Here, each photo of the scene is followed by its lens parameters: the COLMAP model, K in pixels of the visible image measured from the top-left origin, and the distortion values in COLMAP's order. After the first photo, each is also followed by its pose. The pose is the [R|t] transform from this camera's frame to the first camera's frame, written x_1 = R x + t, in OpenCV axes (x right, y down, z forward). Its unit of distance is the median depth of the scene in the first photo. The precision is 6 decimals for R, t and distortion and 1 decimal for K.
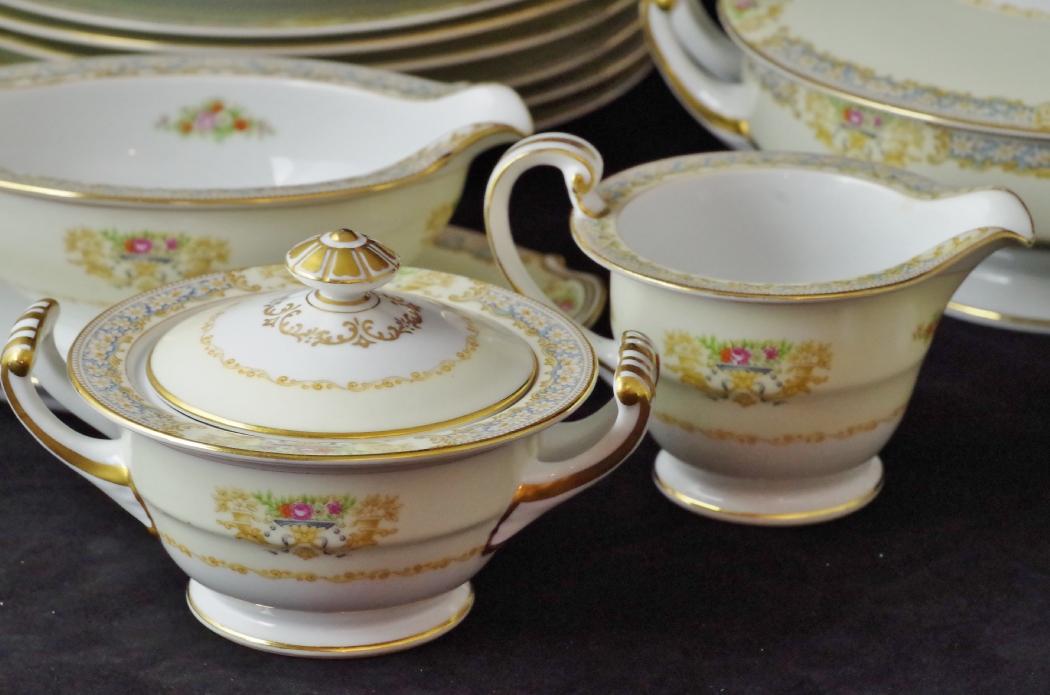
lens RADIAL K [[4995.9, 0, 524.3], [0, 4995.9, 350.1], [0, 0, 1]] dist [-0.002157, 0.000000]
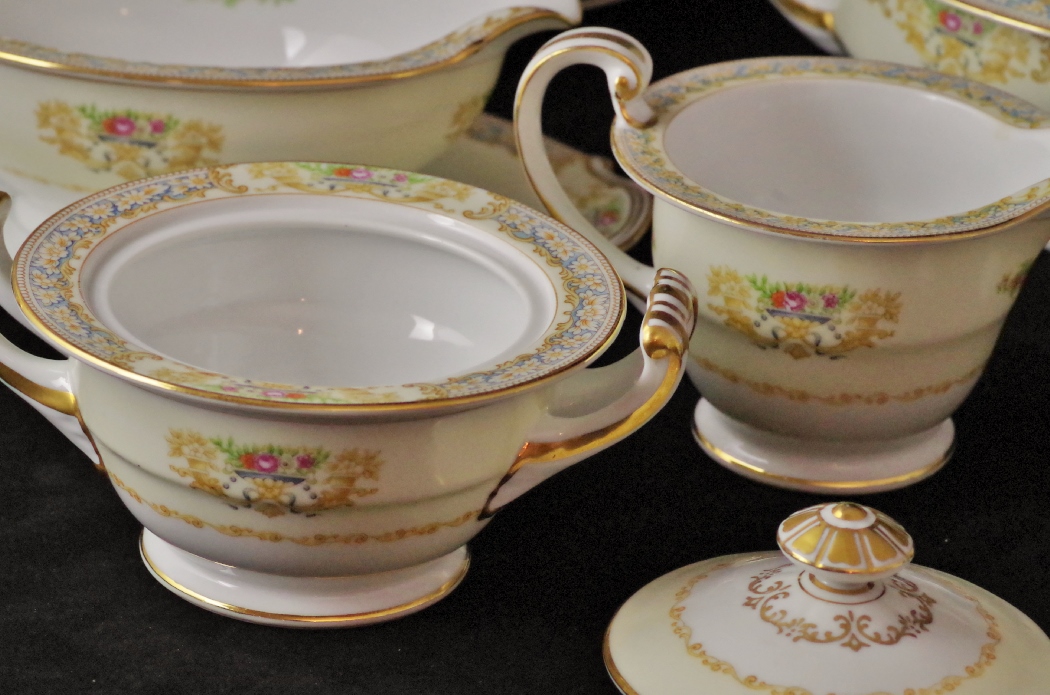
lens RADIAL K [[4995.9, 0, 522.4], [0, 4995.9, 345.9], [0, 0, 1]] dist [-0.002157, 0.000000]
pose [[0.997854, 0.058969, -0.028449, 0.020597], [-0.057652, 0.997320, 0.045056, -0.026506], [0.031030, -0.043319, 0.998579, 0.130726]]
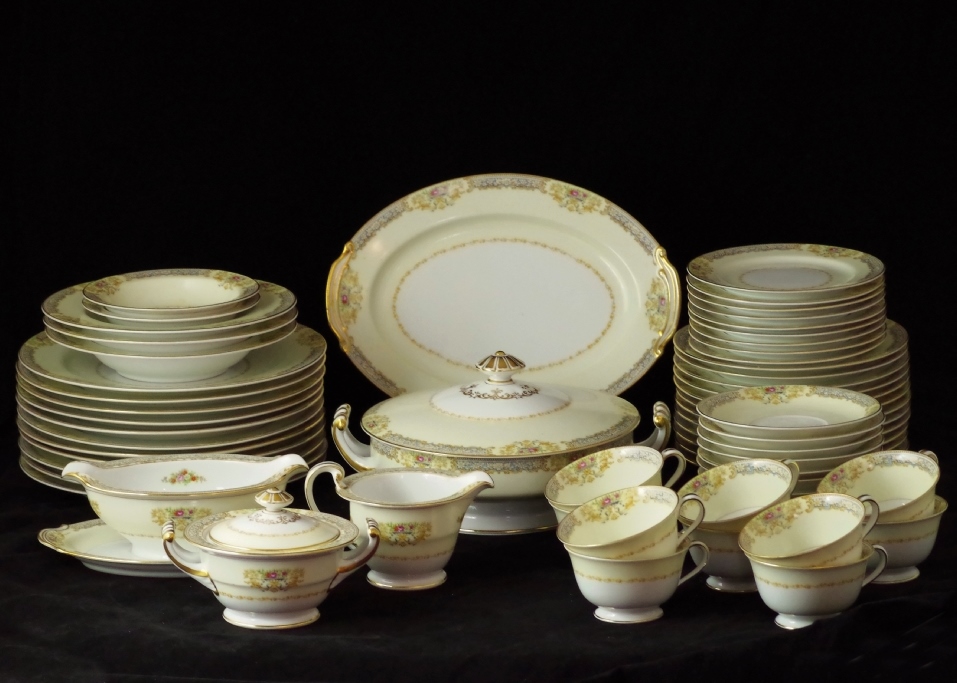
lens RADIAL K [[5908.4, 0, 477.2], [0, 5908.4, 342.1], [0, 0, 1]] dist [0.304350, 0.000000]
pose [[0.985285, -0.054432, 0.162018, -0.456779], [0.077696, 0.986969, -0.140910, 0.375456], [-0.152237, 0.151425, 0.976675, -2.353910]]
